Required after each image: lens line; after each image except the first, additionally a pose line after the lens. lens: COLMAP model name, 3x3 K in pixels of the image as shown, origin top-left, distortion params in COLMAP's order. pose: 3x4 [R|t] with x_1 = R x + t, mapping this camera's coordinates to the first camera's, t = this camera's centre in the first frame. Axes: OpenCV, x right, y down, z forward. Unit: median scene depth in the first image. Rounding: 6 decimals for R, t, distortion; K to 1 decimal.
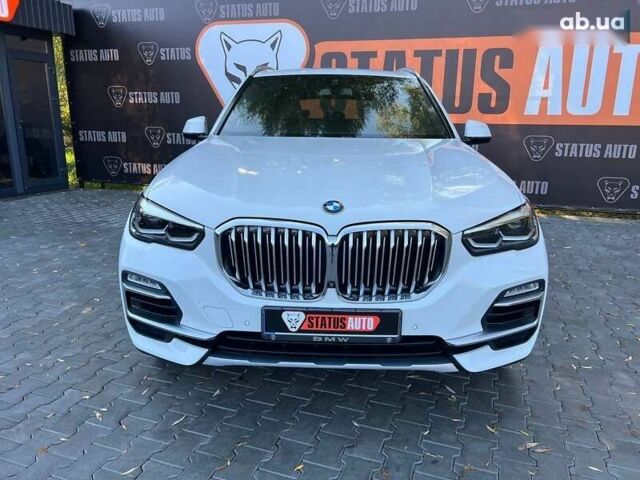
lens RADIAL K [[485.0, 0, 320.0], [0, 485.0, 240.0], [0, 0, 1]] dist [0.050728, -0.053888]
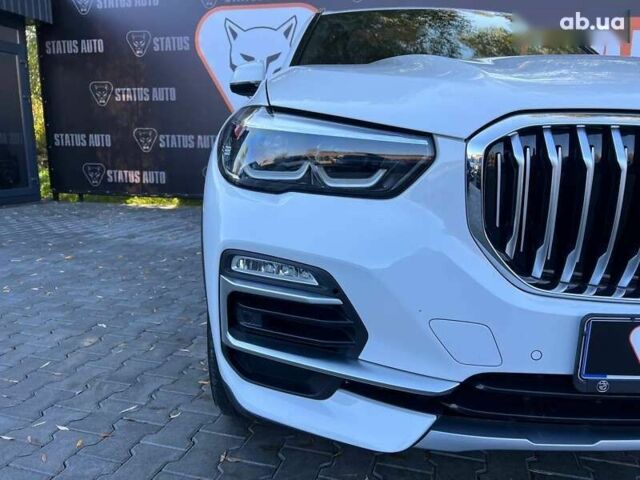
lens RADIAL K [[484.7, 0, 323.1], [0, 484.7, 241.6], [0, 0, 1]] dist [0.047010, -0.055738]
pose [[0.997718, -0.013014, 0.066254, -0.219717], [0.016506, 0.998488, -0.052426, 0.052199], [-0.065471, 0.053400, 0.996425, 0.335089]]
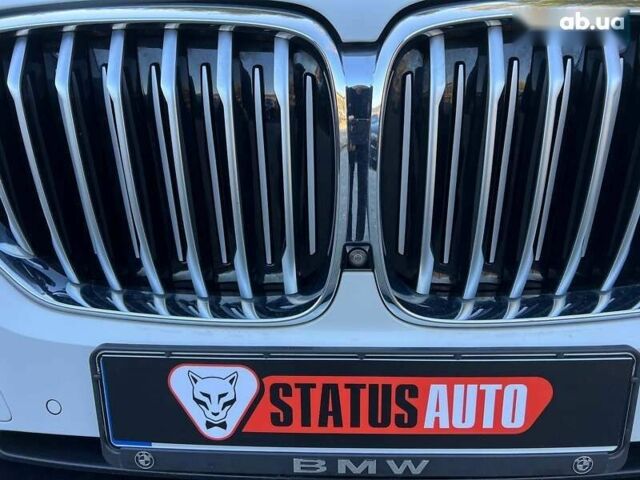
lens RADIAL K [[484.7, 0, 323.1], [0, 484.7, 241.6], [0, 0, 1]] dist [0.047010, -0.055738]
pose [[0.999635, -0.023993, -0.012436, 0.004888], [0.023821, 0.999621, -0.013832, 0.049989], [0.012764, 0.013531, 0.999827, 0.427794]]
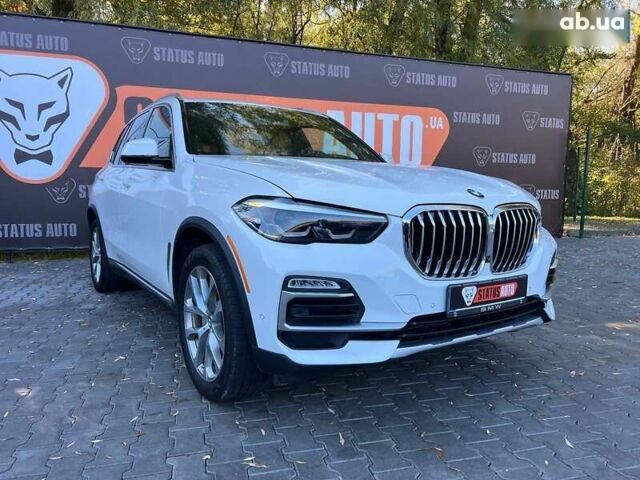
lens RADIAL K [[485.0, 0, 320.0], [0, 485.0, 240.0], [0, 0, 1]] dist [0.050728, -0.053888]
pose [[0.819048, -0.065111, 0.570018, -0.552361], [0.140284, 0.986109, -0.088932, 0.054123], [-0.556310, 0.152804, 0.816805, 0.154776]]
